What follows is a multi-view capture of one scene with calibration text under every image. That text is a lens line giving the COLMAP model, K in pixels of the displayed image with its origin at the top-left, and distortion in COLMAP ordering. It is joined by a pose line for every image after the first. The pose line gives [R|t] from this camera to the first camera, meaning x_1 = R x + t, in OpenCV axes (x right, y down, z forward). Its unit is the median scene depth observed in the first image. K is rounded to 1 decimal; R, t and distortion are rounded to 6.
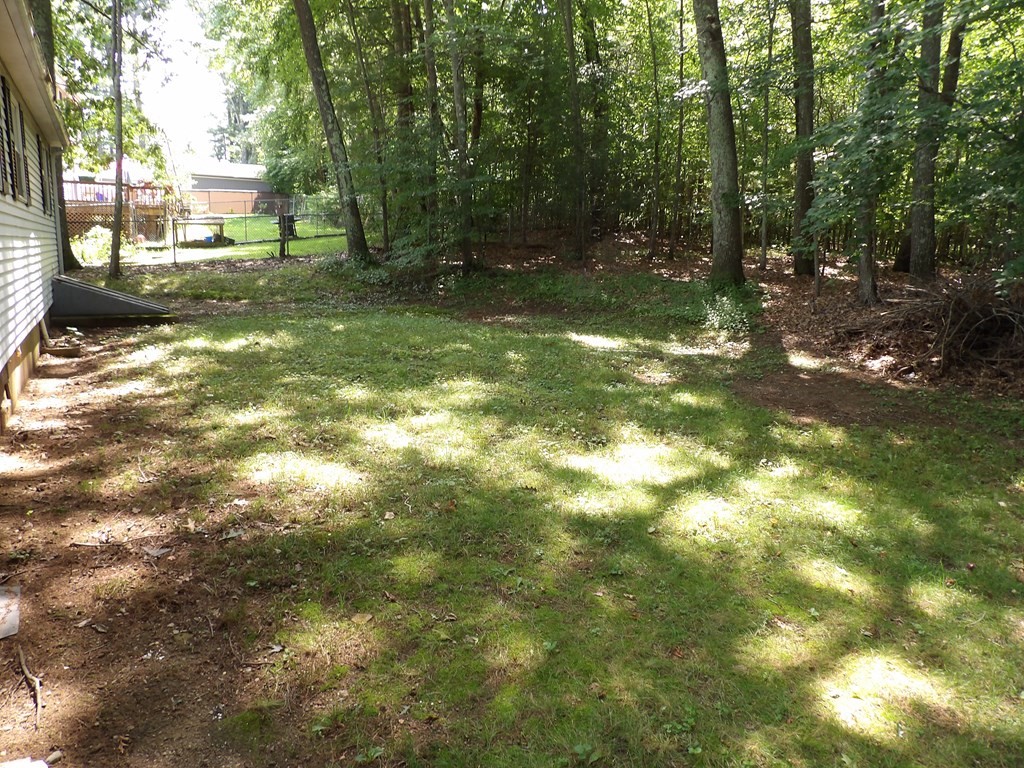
lens RADIAL K [[734.8, 0, 511.4], [0, 734.8, 378.6], [0, 0, 1]] dist [-0.024209, 0.027189]
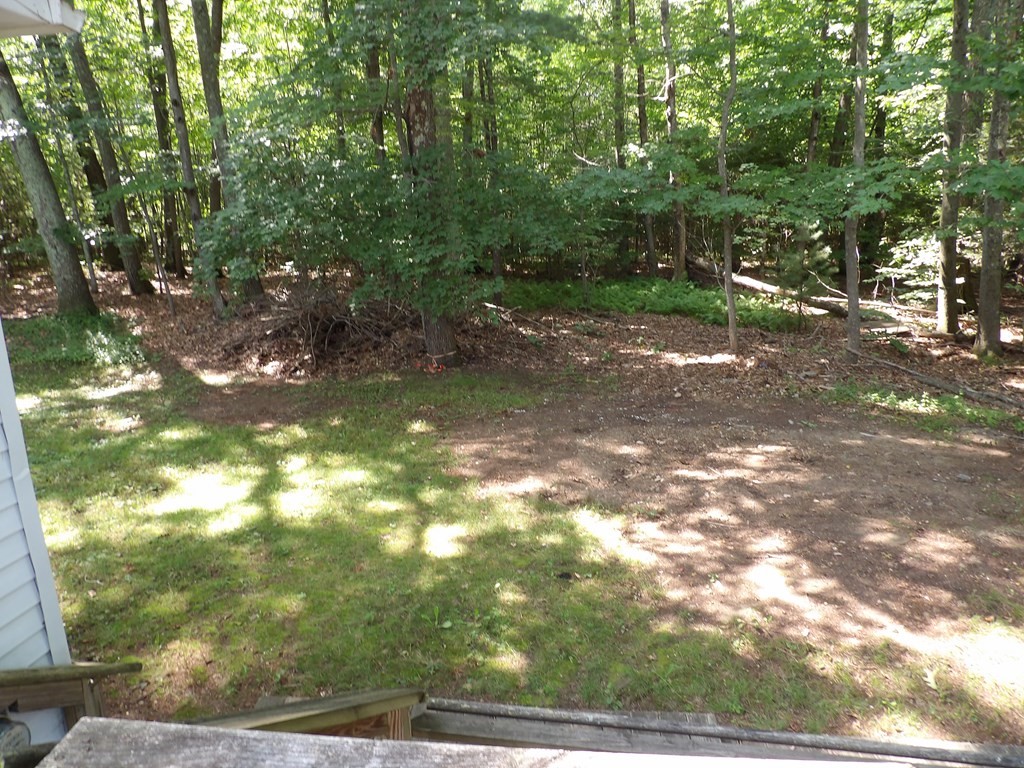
lens RADIAL K [[727.5, 0, 482.9], [0, 727.5, 383.3], [0, 0, 1]] dist [0.025879, -0.000191]
pose [[0.621394, -0.227230, 0.749824, -0.317468], [0.210901, 0.970208, 0.119239, -0.088072], [-0.754579, 0.084044, 0.650804, -0.183278]]
